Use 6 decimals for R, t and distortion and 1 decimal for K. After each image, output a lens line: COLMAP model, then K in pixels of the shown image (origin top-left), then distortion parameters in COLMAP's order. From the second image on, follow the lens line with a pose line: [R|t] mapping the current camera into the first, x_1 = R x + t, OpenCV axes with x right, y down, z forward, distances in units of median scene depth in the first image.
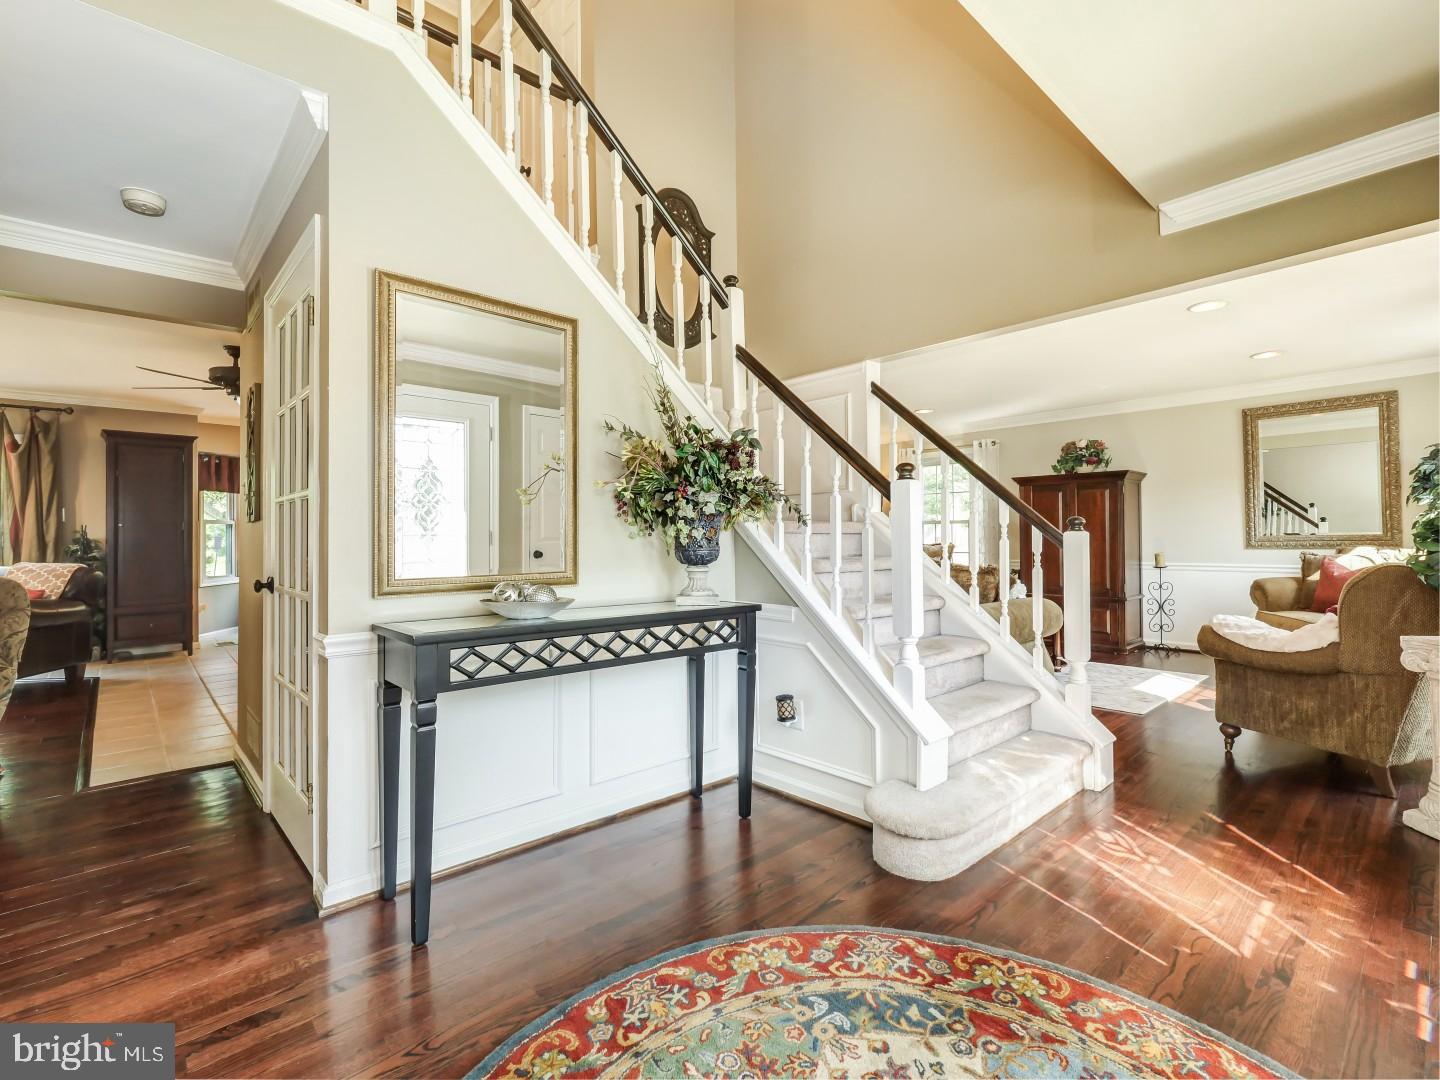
lens RADIAL K [[675.1, 0, 720.6], [0, 675.1, 535.4], [0, 0, 1]] dist [-0.004396, 0.001262]
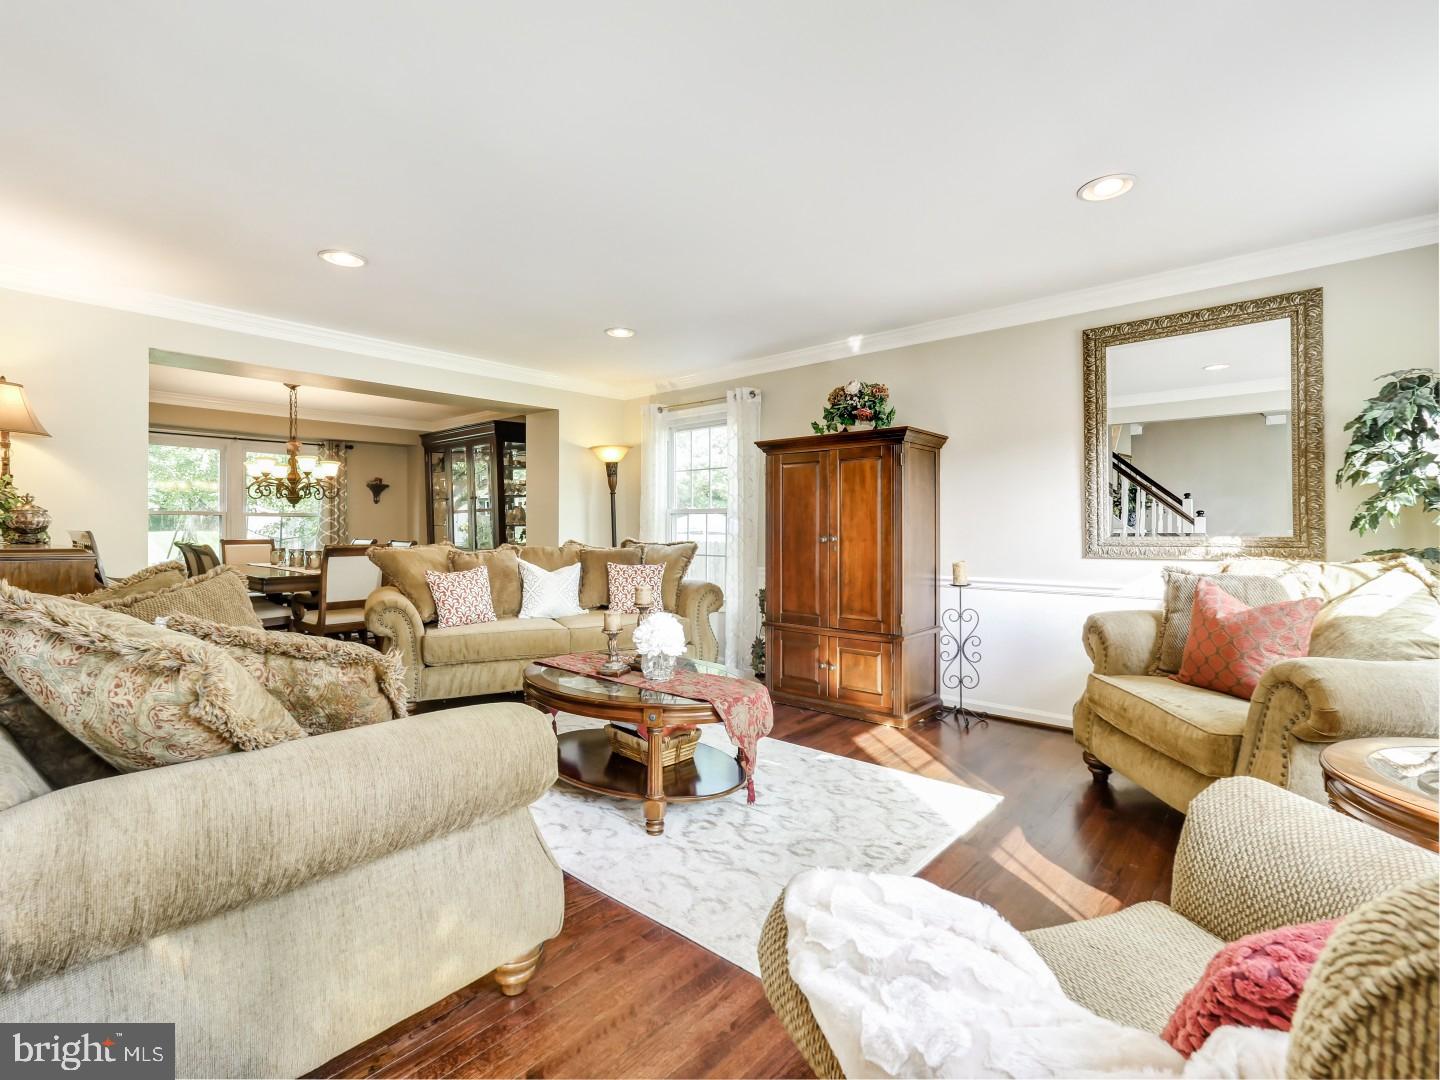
lens RADIAL K [[675.1, 0, 719.9], [0, 675.1, 534.7], [0, 0, 1]] dist [-0.004396, 0.001262]
pose [[0.993696, 0.007327, 0.111872, 0.382028], [-0.008708, 0.999892, 0.011860, -0.005432], [-0.111773, -0.012759, 0.993652, 0.428135]]
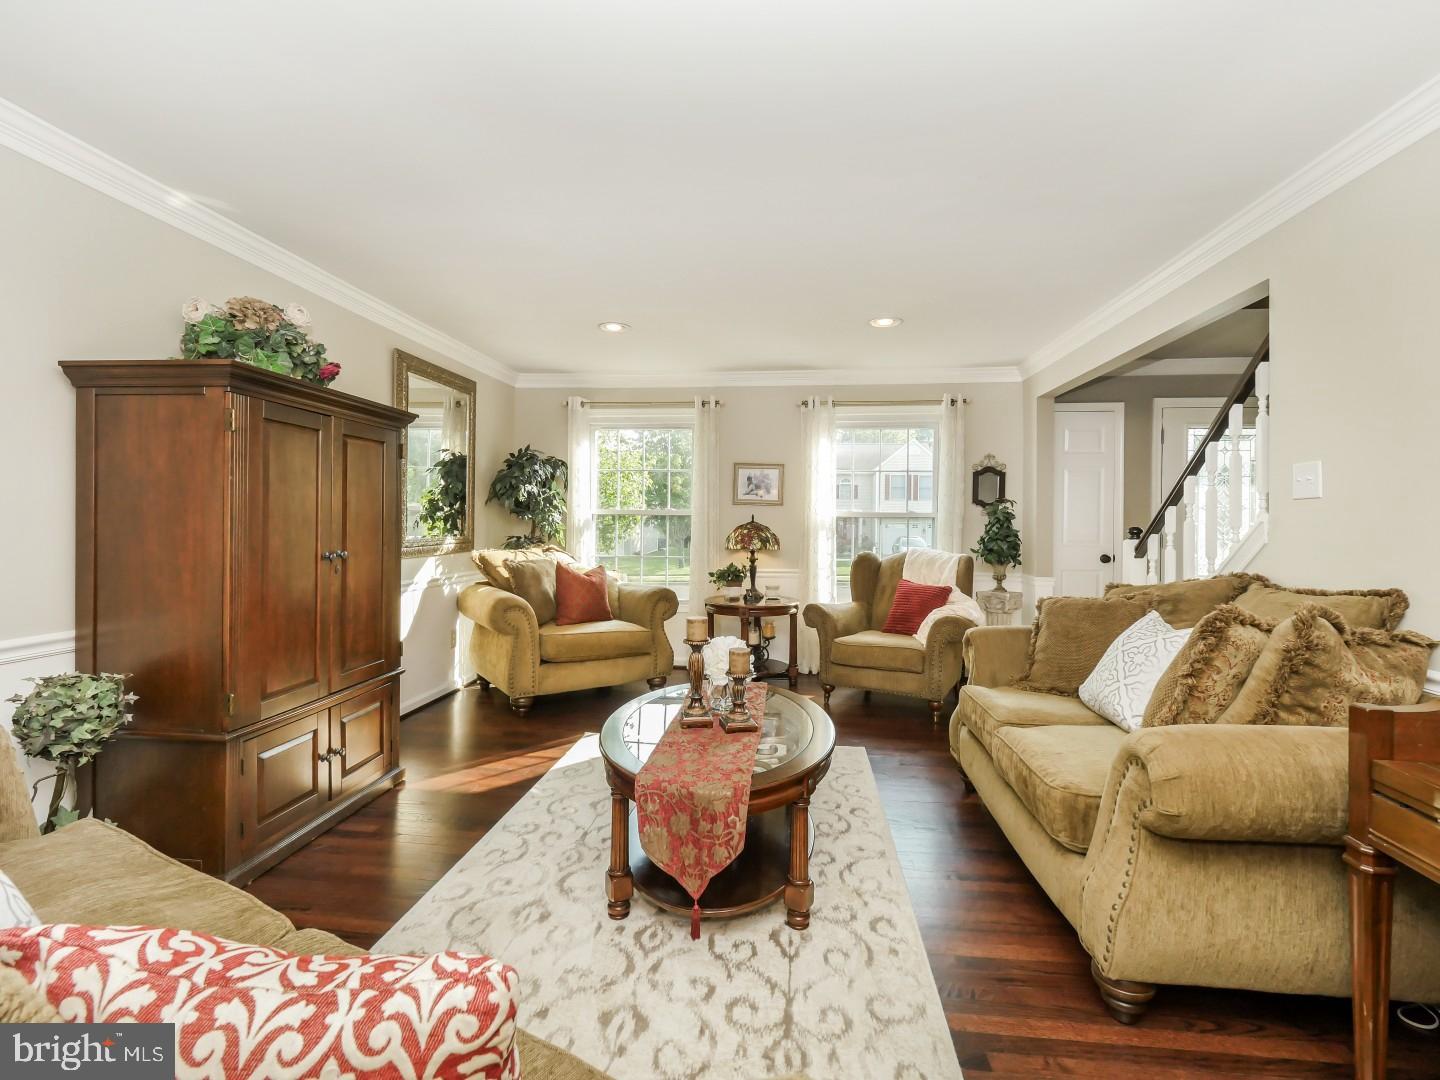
lens RADIAL K [[675.1, 0, 721.9], [0, 675.1, 528.8], [0, 0, 1]] dist [-0.004396, 0.001262]
pose [[-0.667746, -0.003811, 0.744379, 0.071054], [-0.005780, 0.999983, -0.000066, -0.012931], [-0.744367, -0.004347, -0.667757, 1.216355]]
